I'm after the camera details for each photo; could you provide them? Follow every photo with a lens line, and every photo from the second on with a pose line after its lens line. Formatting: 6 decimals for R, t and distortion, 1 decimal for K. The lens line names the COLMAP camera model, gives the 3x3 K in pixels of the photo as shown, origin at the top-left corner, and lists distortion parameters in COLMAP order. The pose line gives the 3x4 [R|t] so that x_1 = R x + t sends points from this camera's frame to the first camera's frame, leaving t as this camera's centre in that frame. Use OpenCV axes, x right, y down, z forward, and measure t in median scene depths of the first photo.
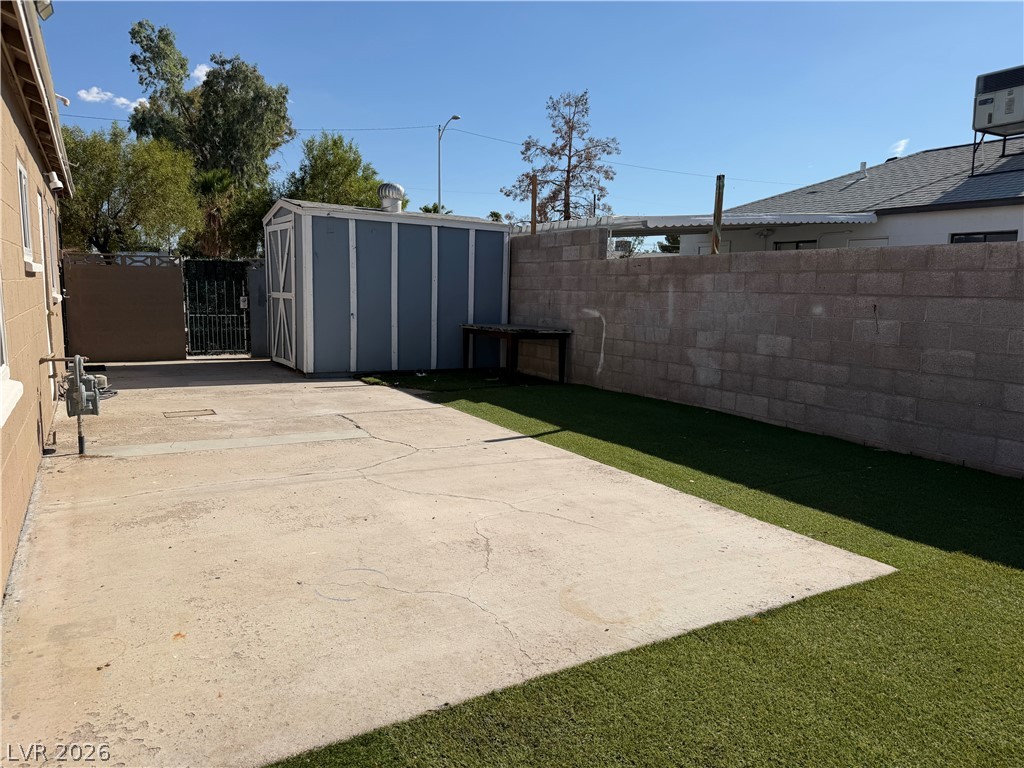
lens RADIAL K [[715.9, 0, 511.8], [0, 715.9, 384.8], [0, 0, 1]] dist [-0.001366, -0.000730]
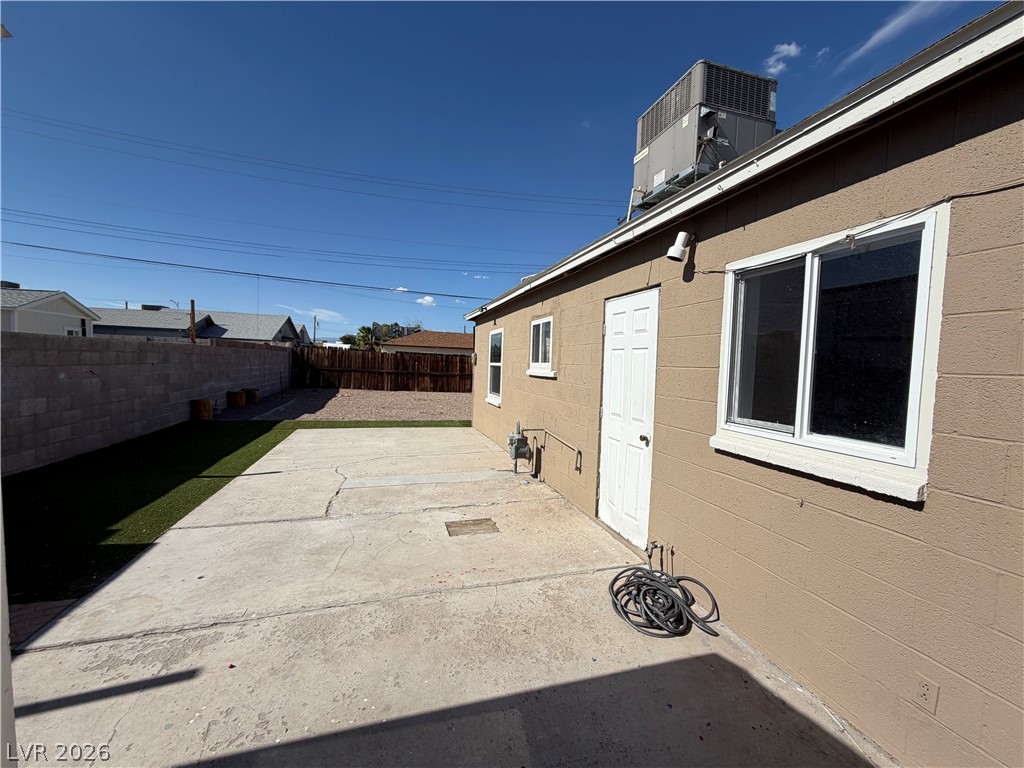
lens RADIAL K [[426.5, 0, 511.5], [0, 426.5, 384.0], [0, 0, 1]] dist [0.002535, -0.000909]
pose [[-0.970332, -0.064630, 0.232977, -0.673626], [-0.021255, 0.982682, 0.184078, -0.269194], [-0.240839, 0.173665, -0.954902, 1.615761]]
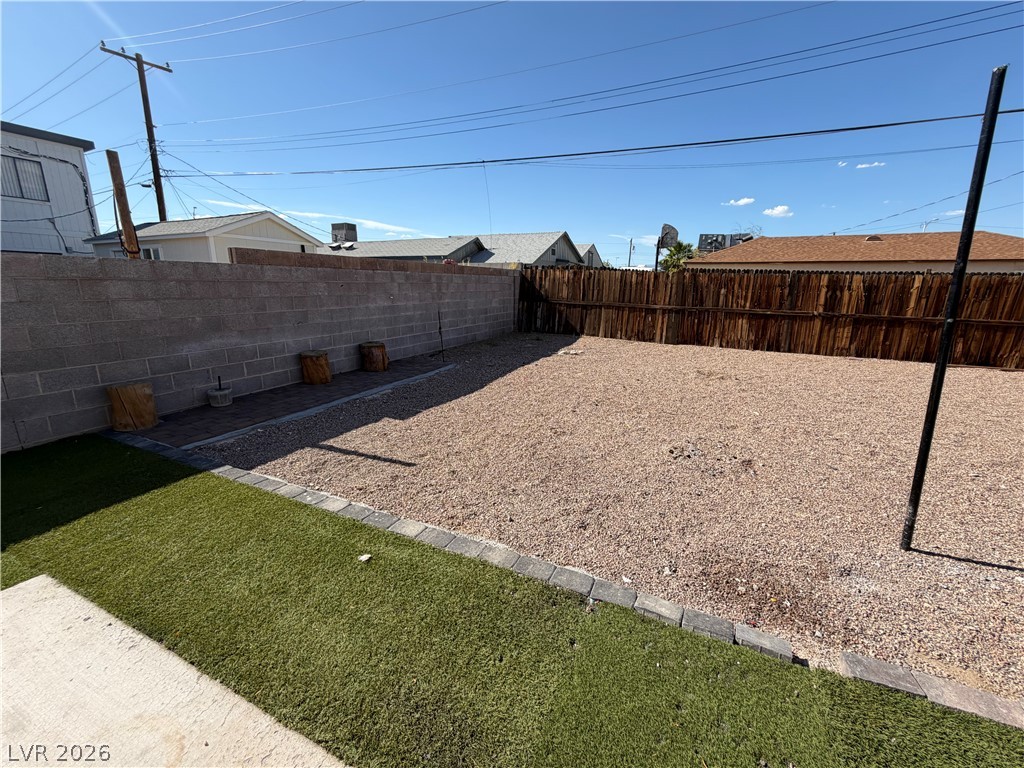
lens RADIAL K [[426.5, 0, 513.0], [0, 426.5, 385.3], [0, 0, 1]] dist [0.002535, -0.000909]
pose [[-0.570119, -0.215886, 0.792690, -0.445863], [0.089584, 0.942768, 0.321189, -0.186242], [-0.816664, 0.254128, -0.518150, 1.054203]]
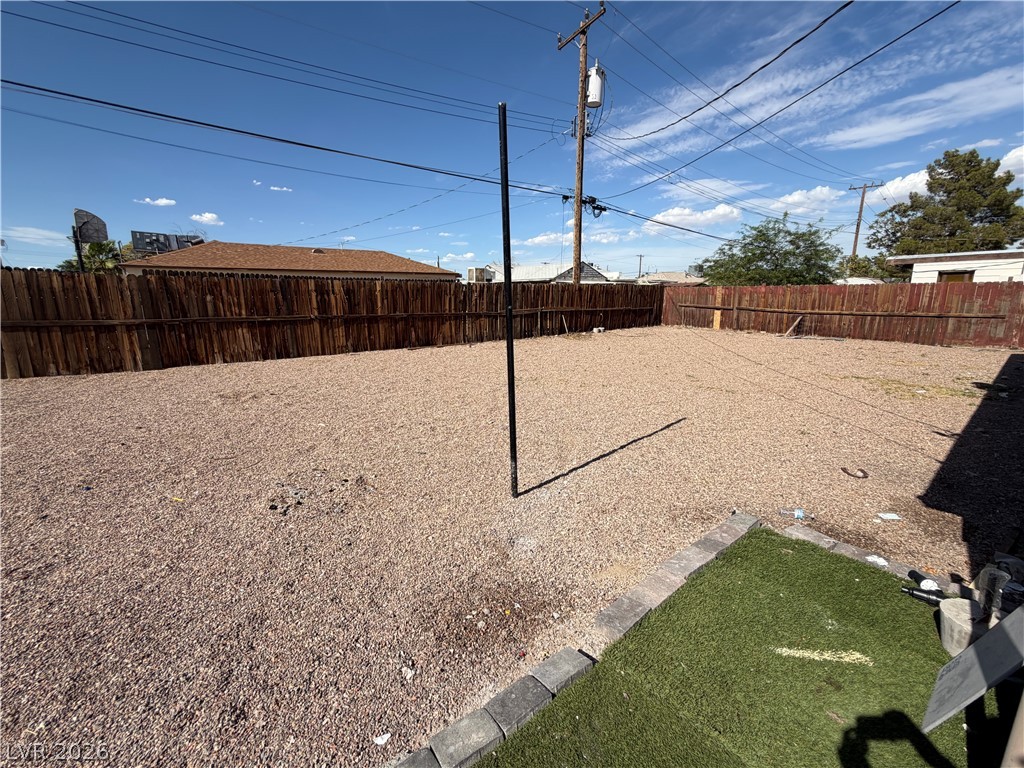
lens RADIAL K [[426.5, 0, 511.6], [0, 426.5, 382.6], [0, 0, 1]] dist [0.002535, -0.000909]
pose [[-0.987826, 0.021334, -0.154093, -0.376685], [-0.031333, 0.942964, 0.331417, -0.175149], [0.152374, 0.332211, -0.930816, 1.025435]]
